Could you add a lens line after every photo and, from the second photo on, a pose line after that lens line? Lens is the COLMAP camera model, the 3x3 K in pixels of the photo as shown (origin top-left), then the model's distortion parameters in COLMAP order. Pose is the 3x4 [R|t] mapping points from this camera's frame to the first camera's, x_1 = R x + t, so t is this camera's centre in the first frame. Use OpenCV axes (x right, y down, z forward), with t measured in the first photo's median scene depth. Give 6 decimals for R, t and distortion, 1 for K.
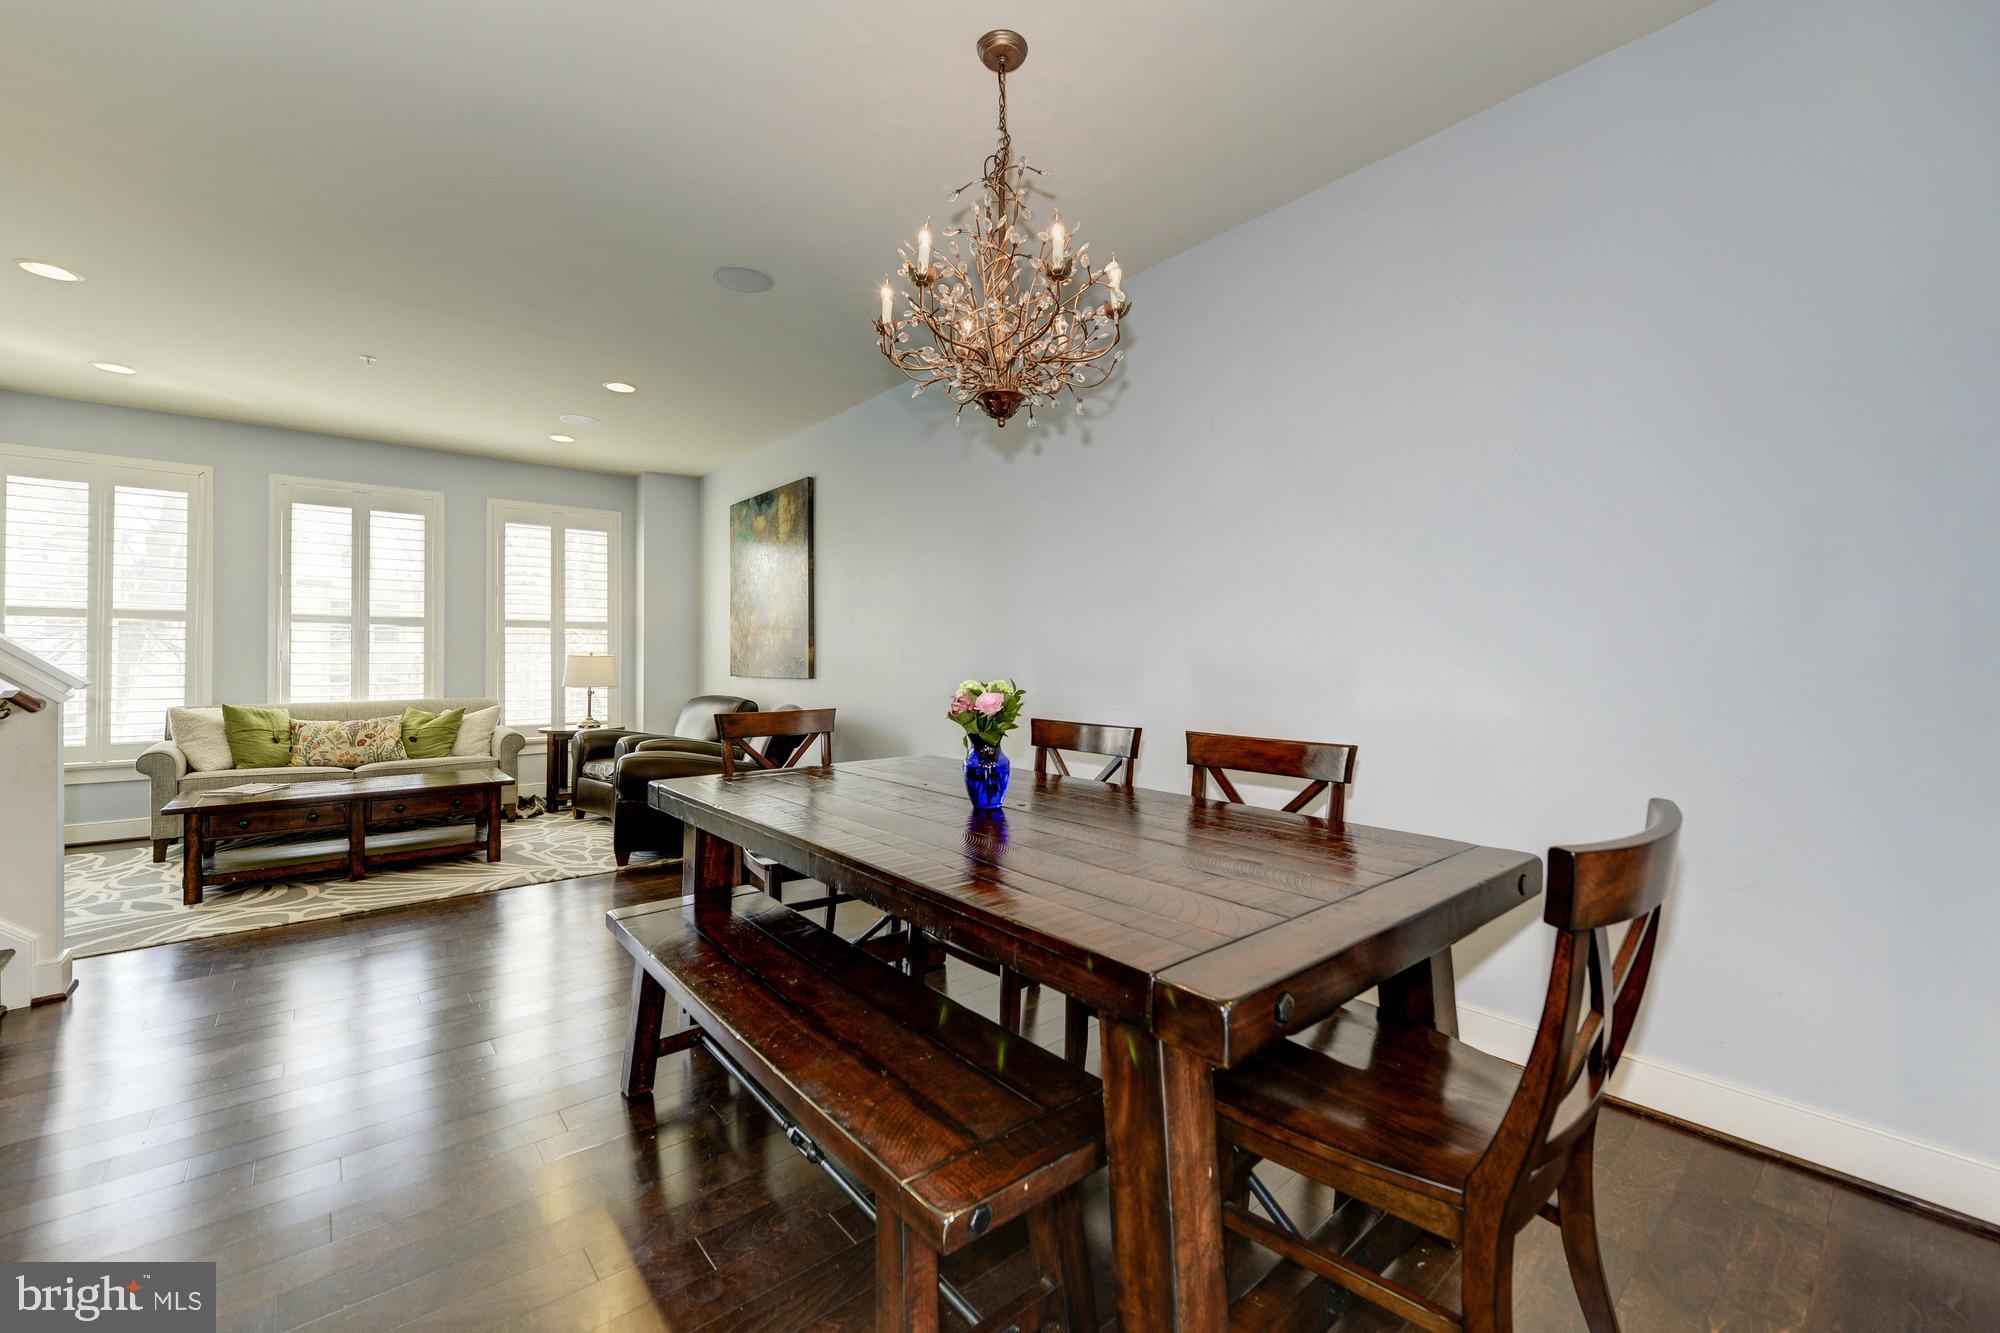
lens RADIAL K [[801.8, 0, 1008.3], [0, 801.8, 667.3], [0, 0, 1]] dist [0.001974, 0.000206]
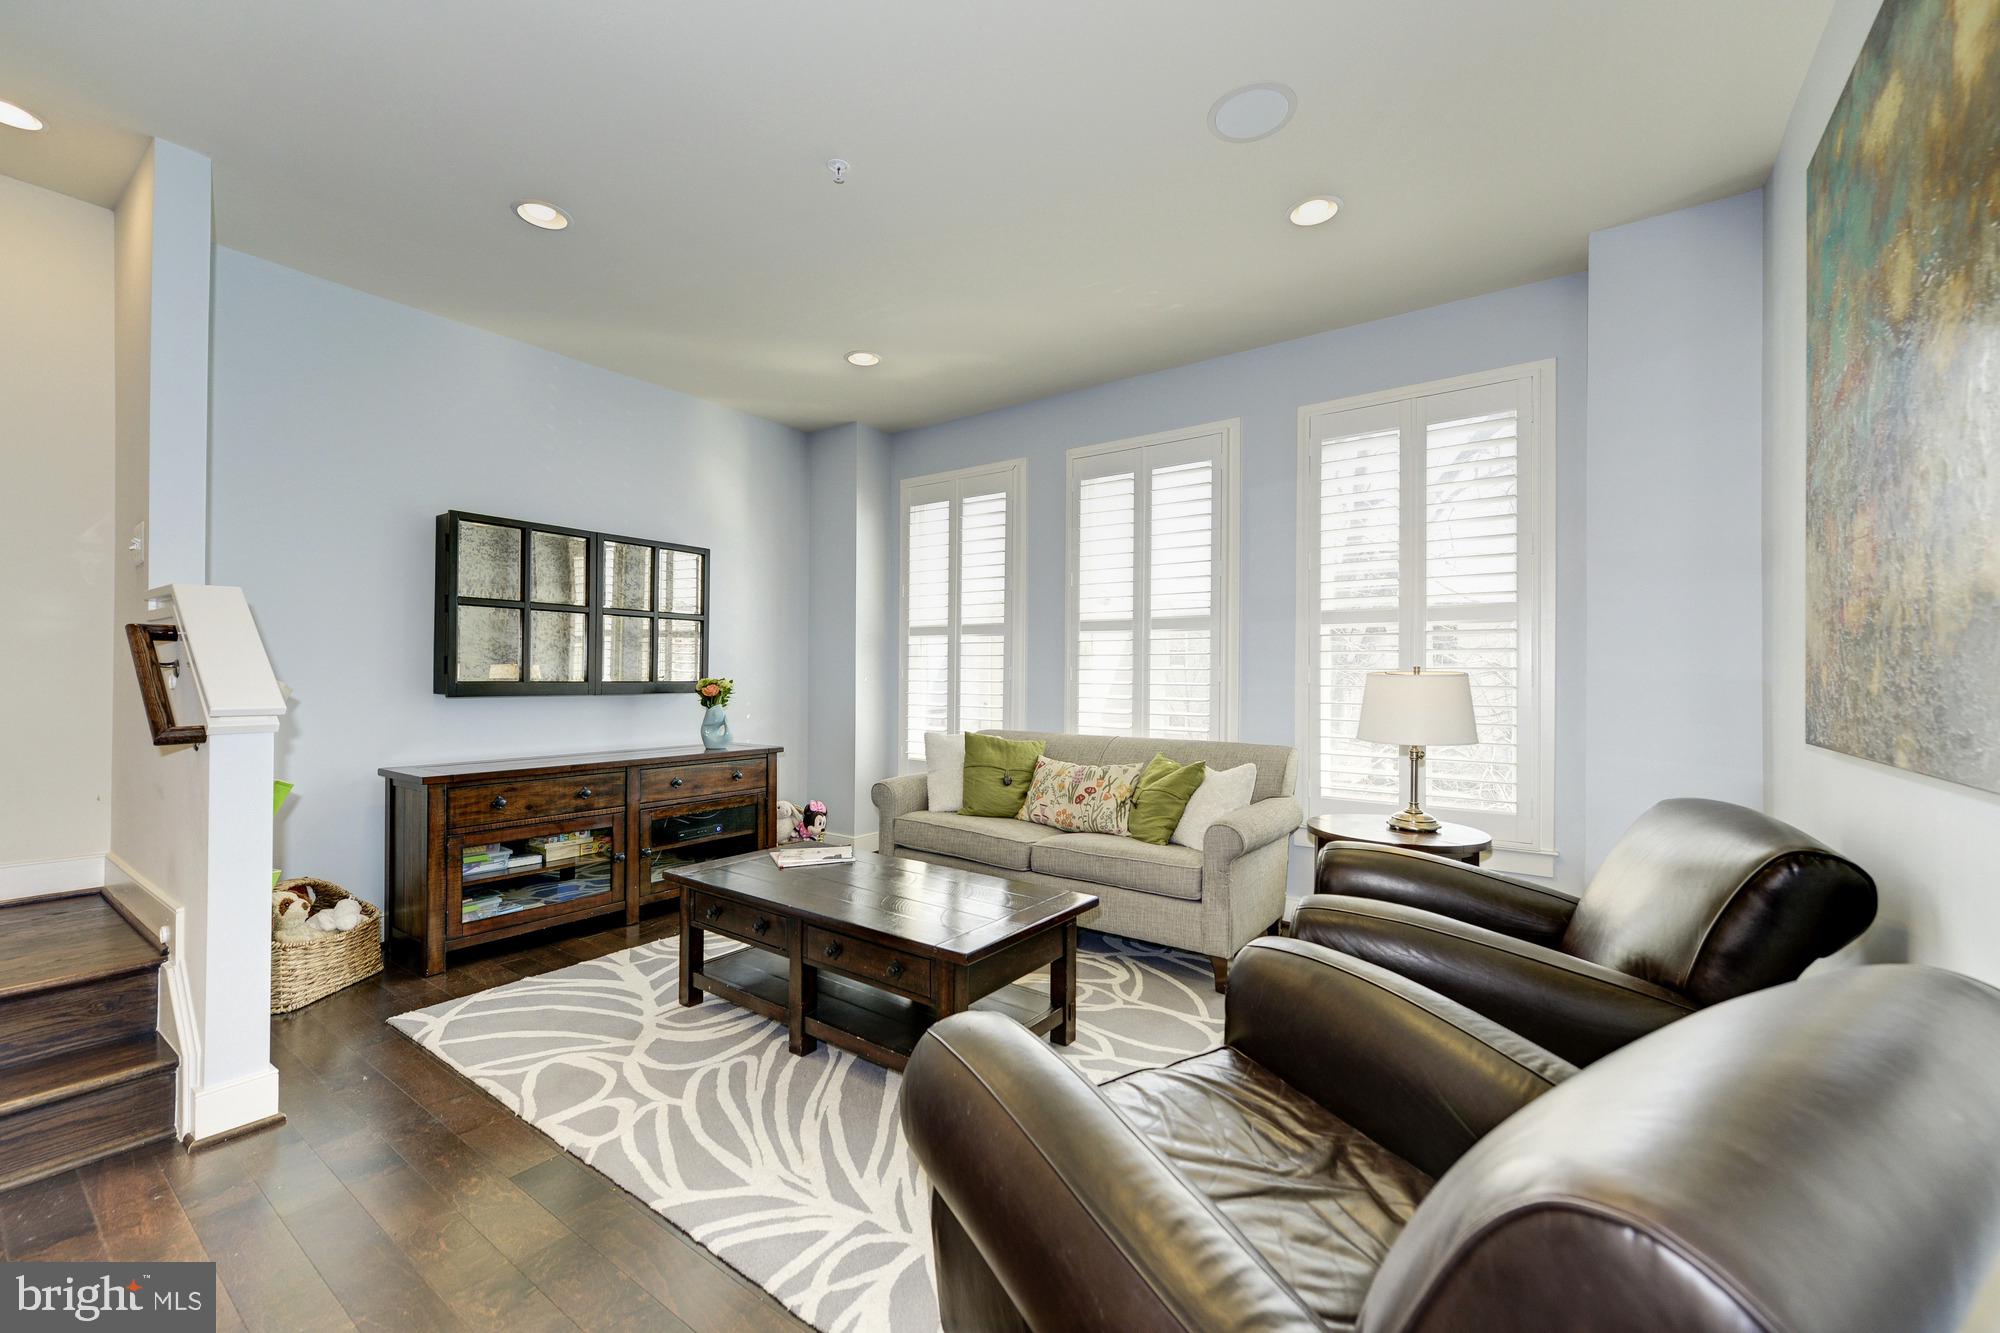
lens RADIAL K [[801.8, 0, 1008.3], [0, 801.8, 667.3], [0, 0, 1]] dist [0.001974, 0.000206]
pose [[0.239019, -0.004546, -0.971004, -0.143924], [-0.016227, 0.999831, -0.008675, -0.012668], [0.970879, 0.017830, 0.238905, 0.752544]]
